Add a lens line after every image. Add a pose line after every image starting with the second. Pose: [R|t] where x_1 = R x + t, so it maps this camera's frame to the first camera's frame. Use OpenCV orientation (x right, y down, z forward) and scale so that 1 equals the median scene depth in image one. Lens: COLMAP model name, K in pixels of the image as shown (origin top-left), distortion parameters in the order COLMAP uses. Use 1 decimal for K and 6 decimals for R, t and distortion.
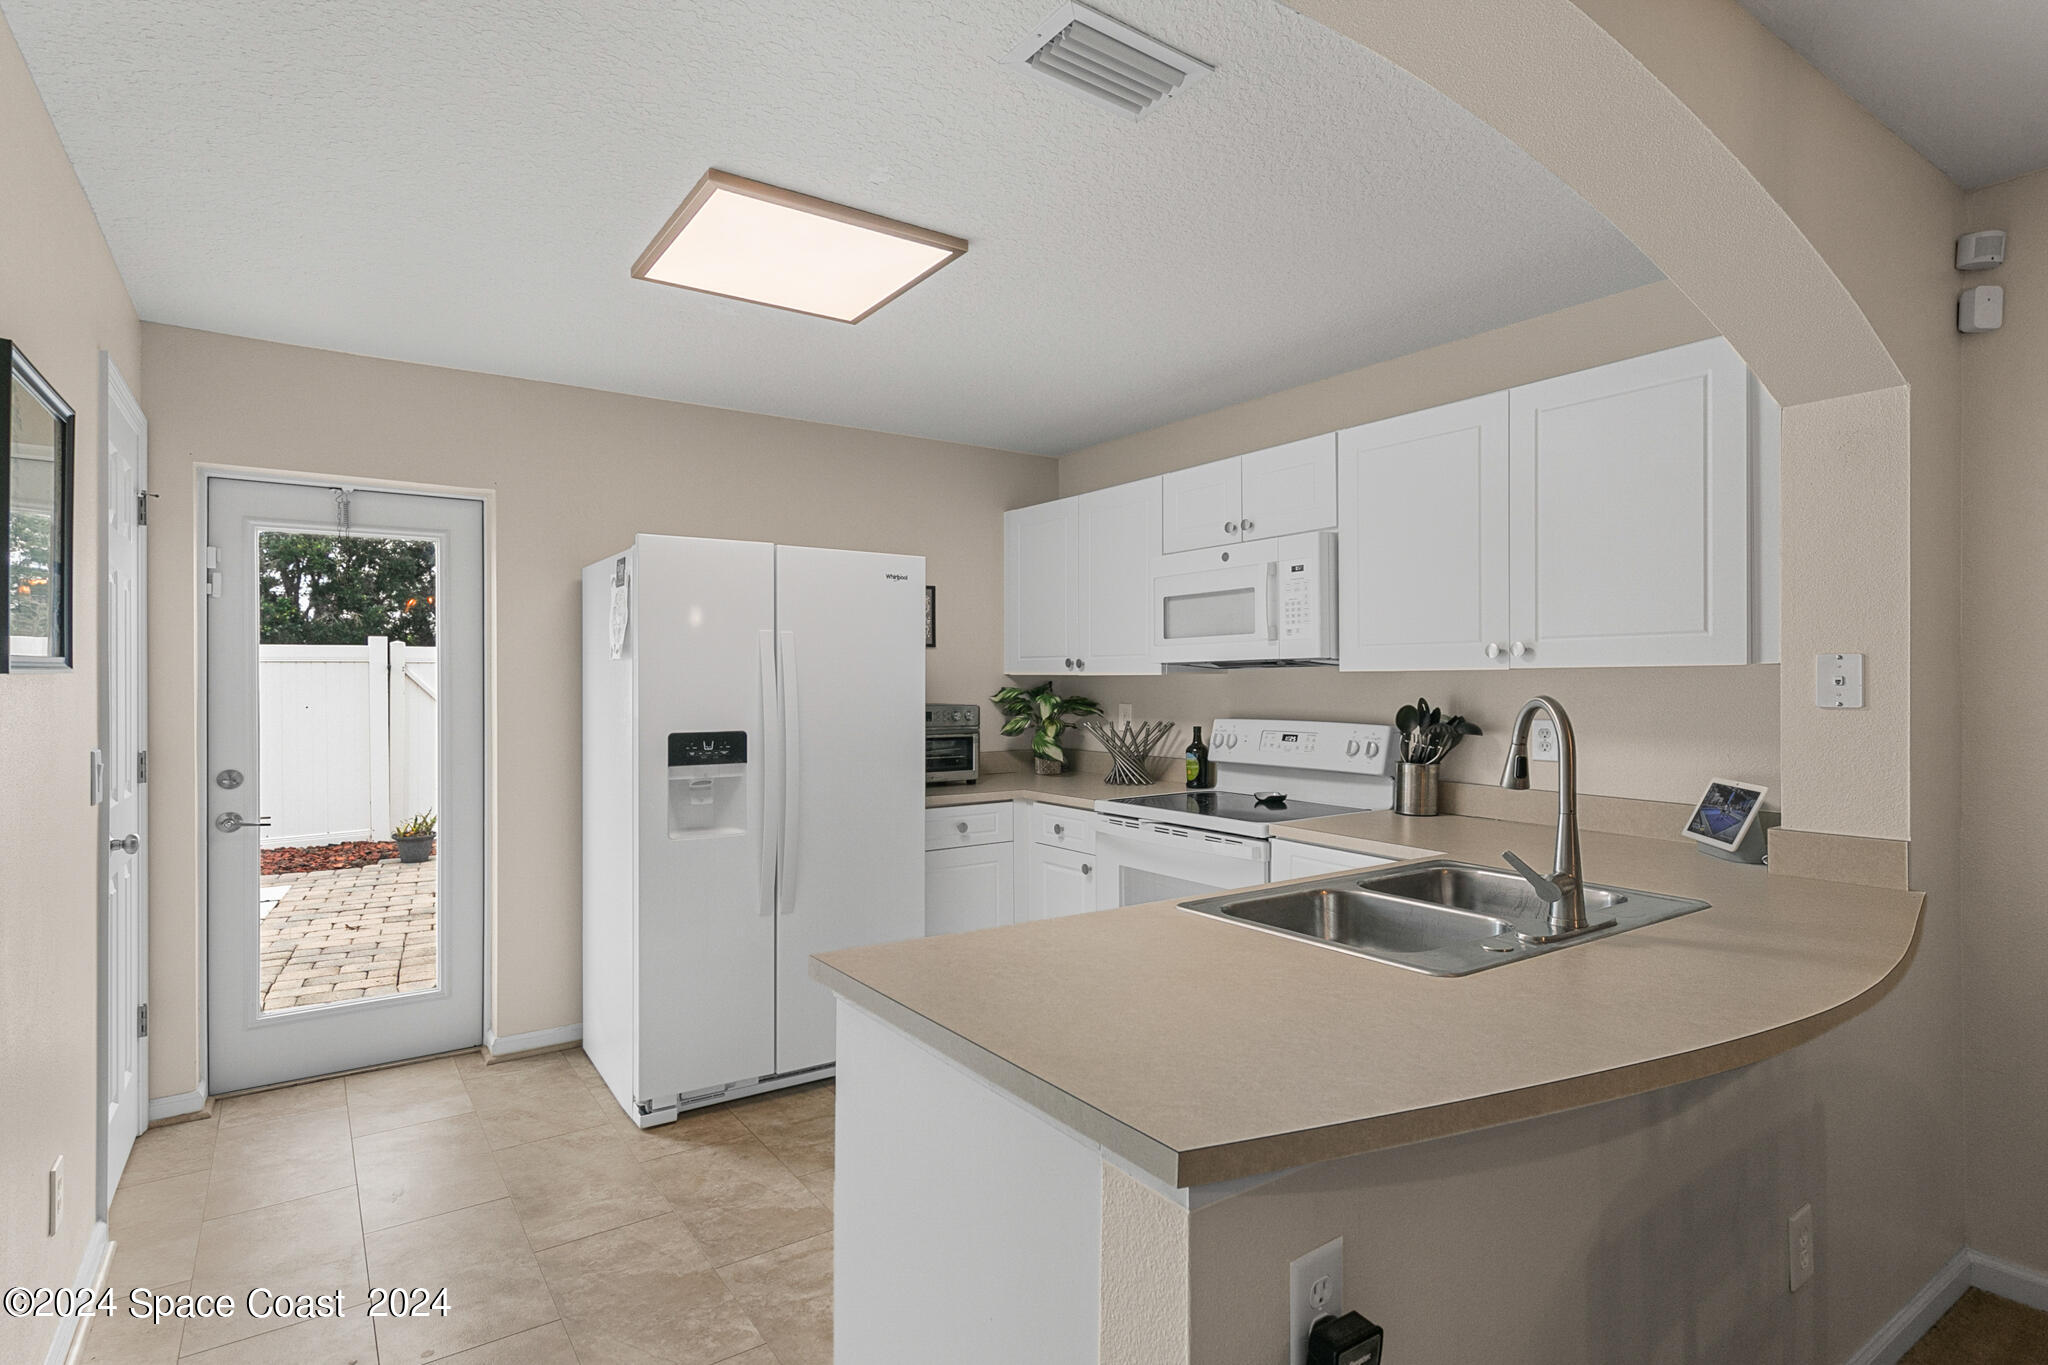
lens RADIAL K [[1018.4, 0, 1024.0], [0, 1018.4, 682.5], [0, 0, 1]] dist [0.002540, 0.000268]
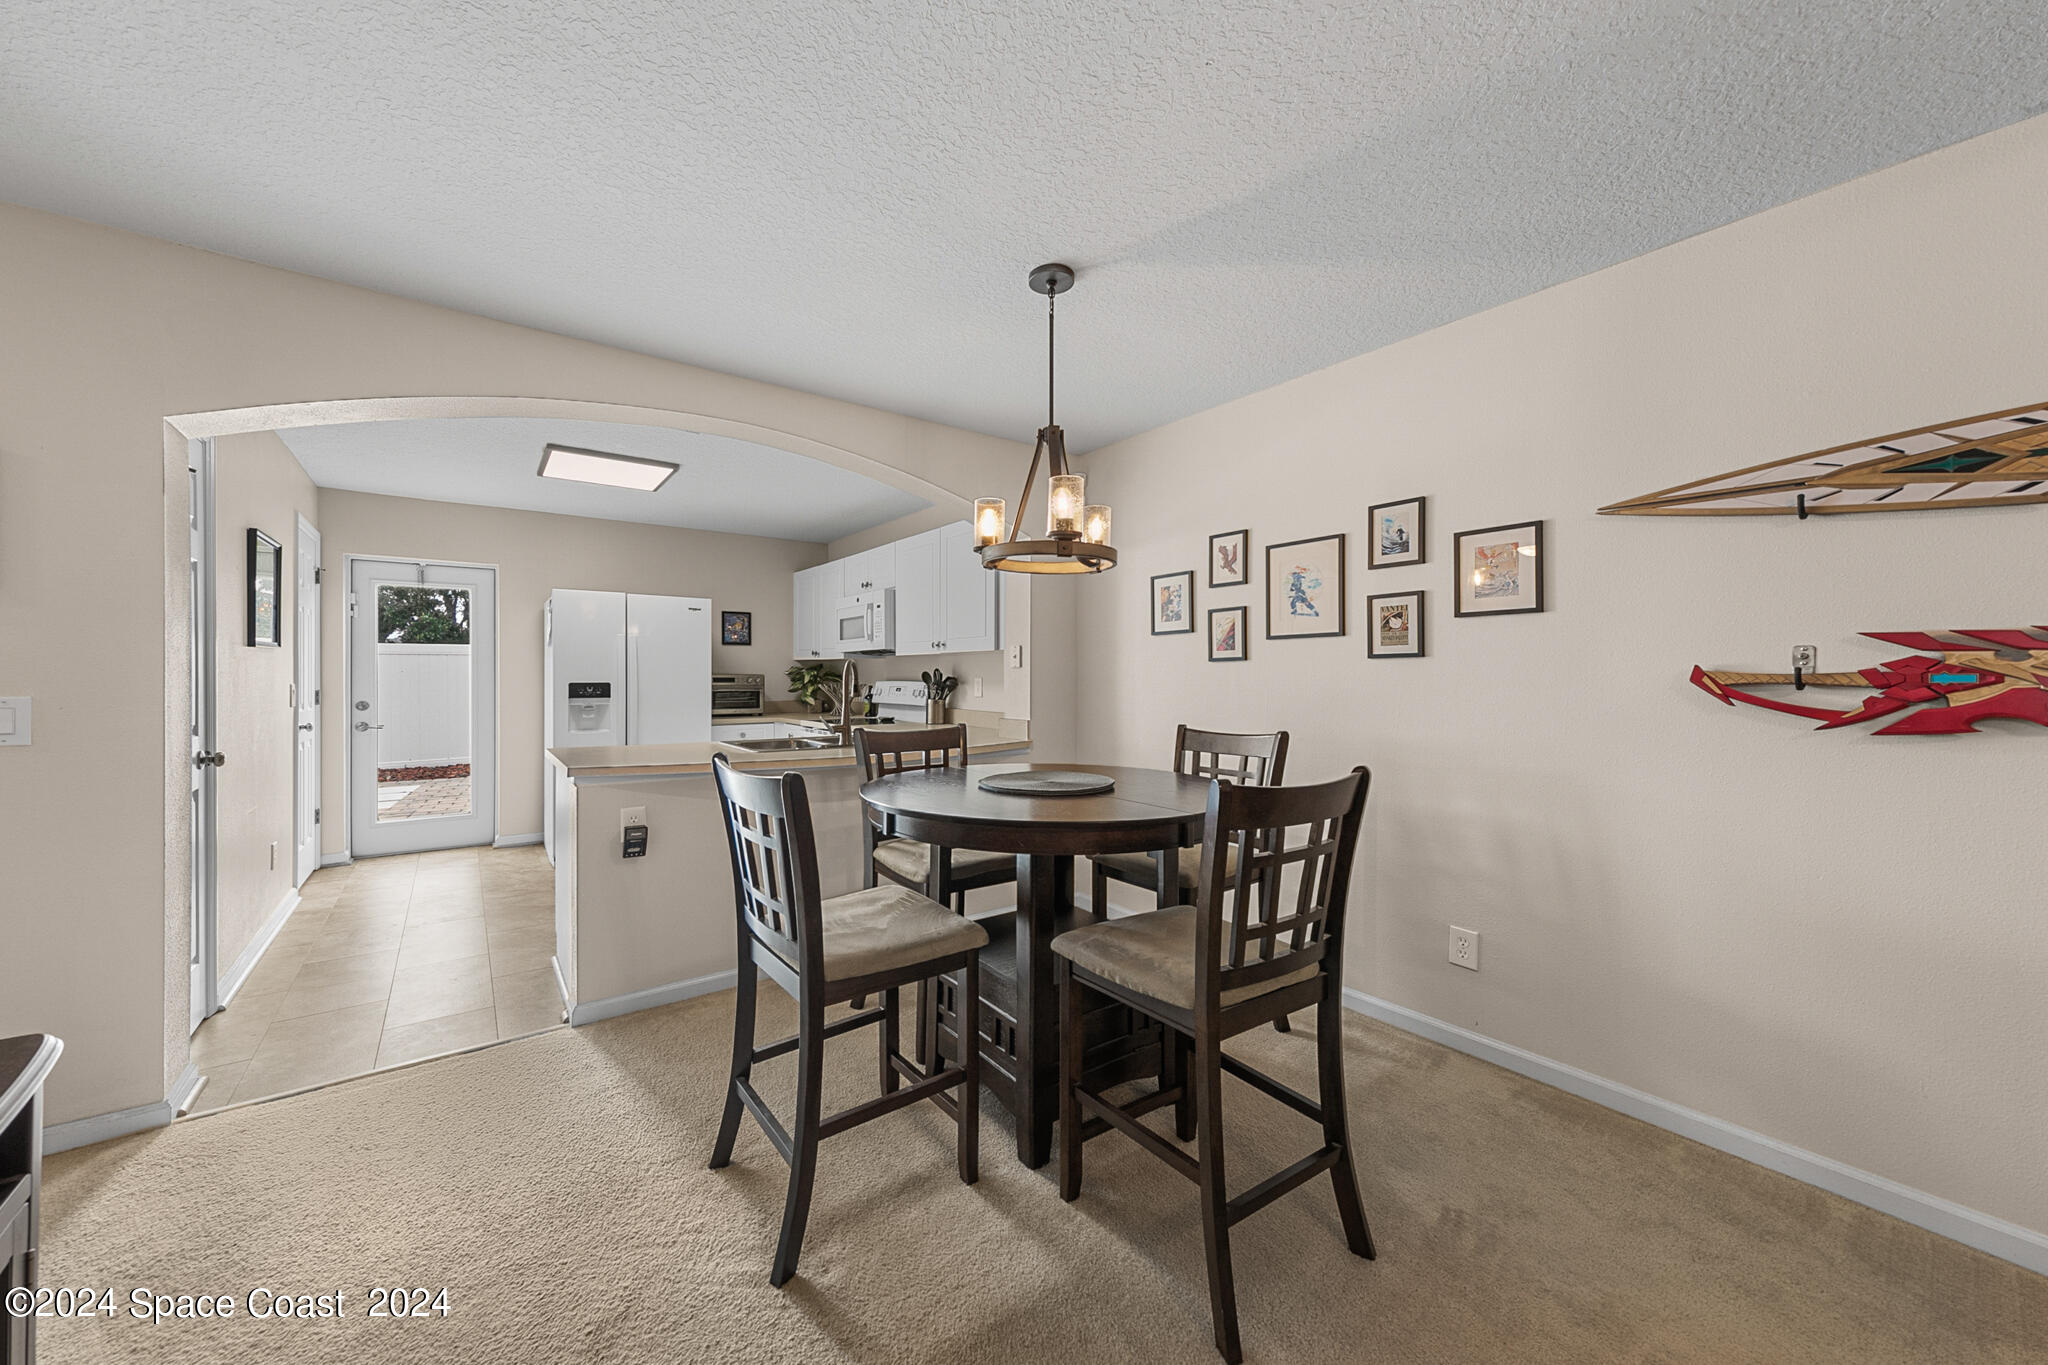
lens RADIAL K [[722.1, 0, 978.1], [0, 722.1, 676.1], [0, 0, 1]] dist [0.013006, -0.000197]
pose [[0.999994, 0.003362, 0.001090, 0.472056], [-0.003362, 0.999994, 0.000235, 0.030549], [-0.001089, -0.000238, 0.999999, -0.482635]]
